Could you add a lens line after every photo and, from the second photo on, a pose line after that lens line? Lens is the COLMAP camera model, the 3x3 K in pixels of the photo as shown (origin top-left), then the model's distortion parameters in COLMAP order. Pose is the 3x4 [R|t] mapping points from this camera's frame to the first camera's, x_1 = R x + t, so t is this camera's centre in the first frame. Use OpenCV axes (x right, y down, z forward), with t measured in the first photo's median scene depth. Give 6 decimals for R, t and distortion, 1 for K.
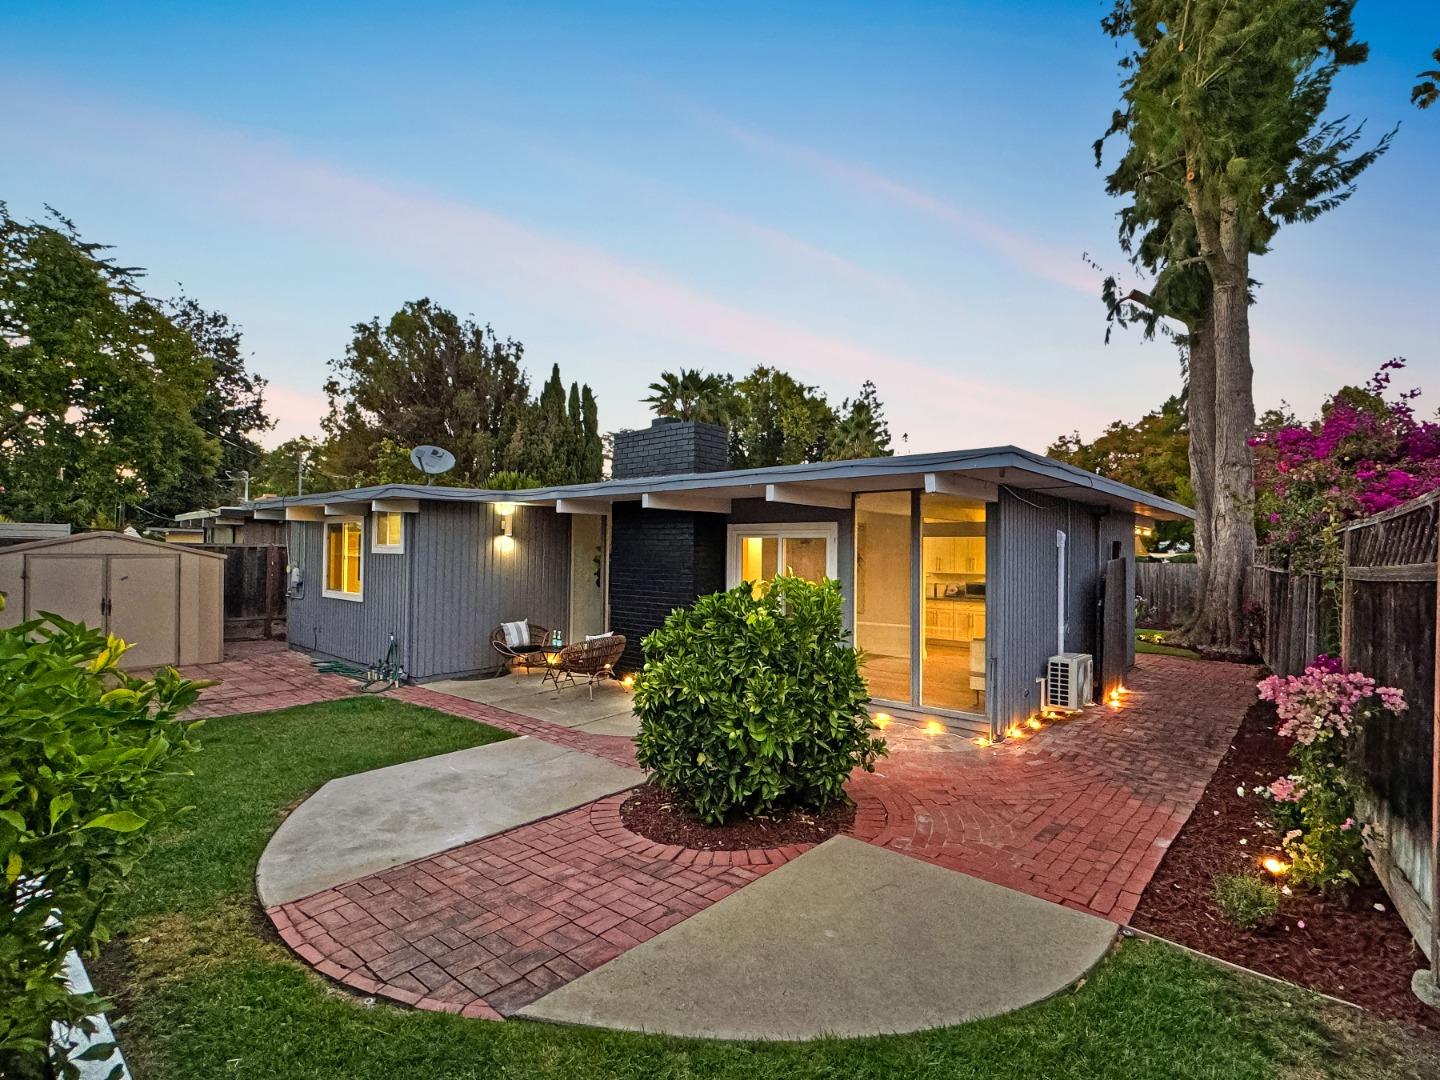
lens RADIAL K [[689.6, 0, 723.6], [0, 689.6, 549.1], [0, 0, 1]] dist [-0.002596, -0.000070]
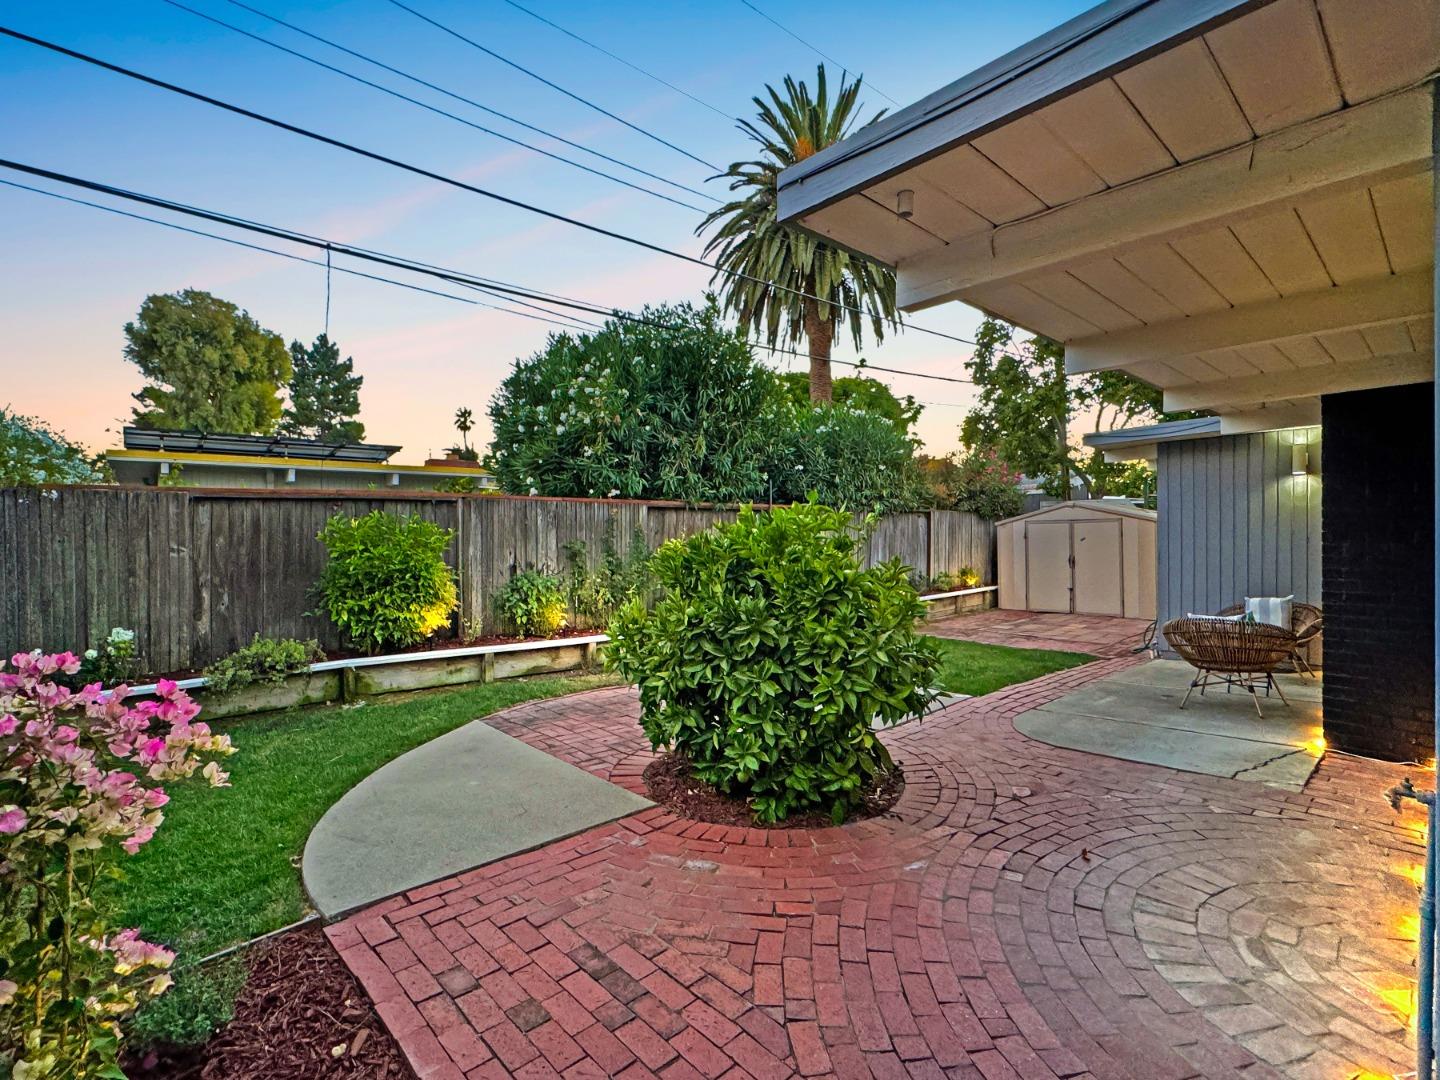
lens RADIAL K [[689.6, 0, 723.6], [0, 689.6, 539.6], [0, 0, 1]] dist [-0.002596, -0.000070]
pose [[-0.104824, -0.004329, -0.994481, 1.005774], [0.016586, 0.999844, -0.006101, 0.096336], [0.994353, -0.017134, -0.104735, 1.179556]]
